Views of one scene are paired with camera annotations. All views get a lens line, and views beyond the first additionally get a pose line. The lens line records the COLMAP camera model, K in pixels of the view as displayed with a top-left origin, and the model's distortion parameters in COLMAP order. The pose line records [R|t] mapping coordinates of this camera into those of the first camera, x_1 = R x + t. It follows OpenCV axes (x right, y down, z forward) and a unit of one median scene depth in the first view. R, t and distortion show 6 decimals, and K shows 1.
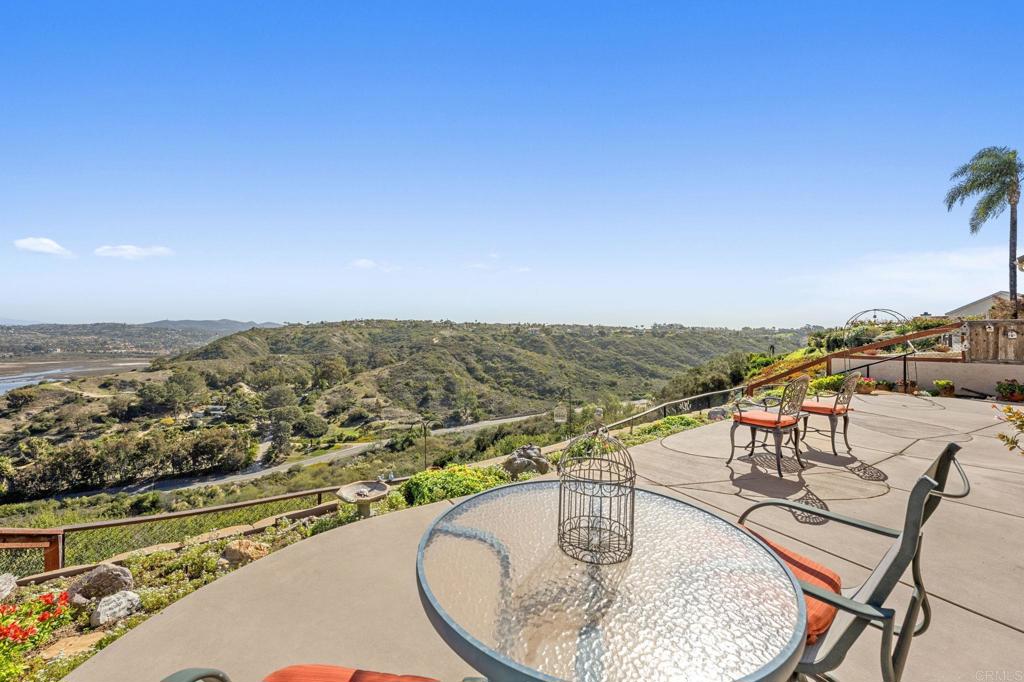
lens RADIAL K [[408.3, 0, 512.0], [0, 408.3, 341.0], [0, 0, 1]] dist [-0.000334, -0.000096]
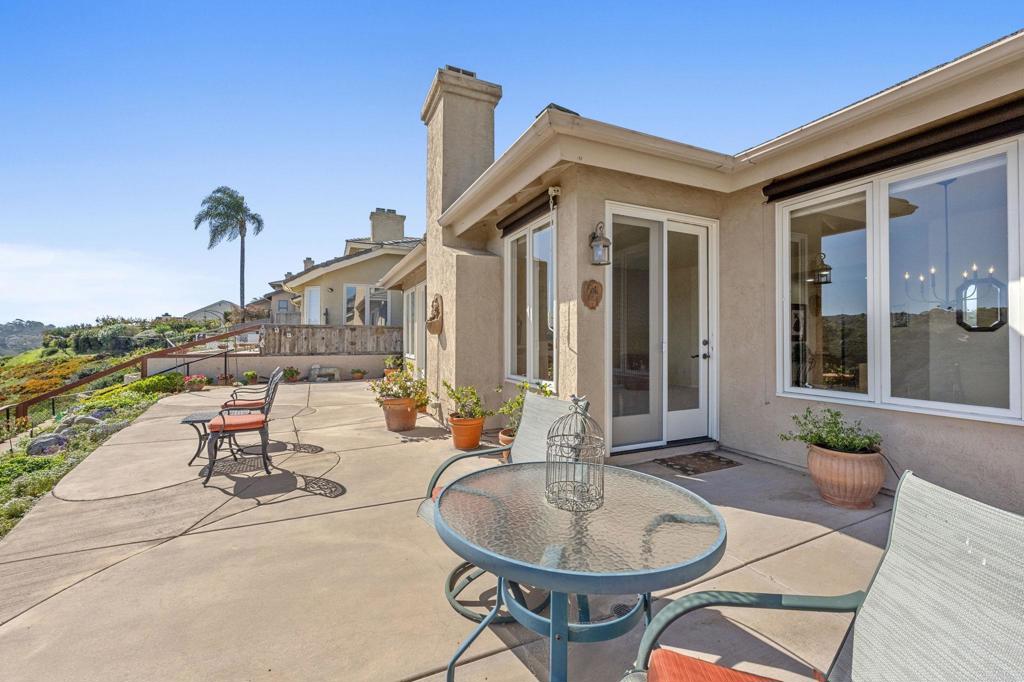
lens RADIAL K [[408.3, 0, 512.0], [0, 408.3, 341.0], [0, 0, 1]] dist [-0.000334, -0.000096]
pose [[0.065245, -0.006953, 0.997845, -0.121904], [0.004059, 0.999969, 0.006703, -0.001067], [-0.997861, 0.003613, 0.065271, 0.127856]]
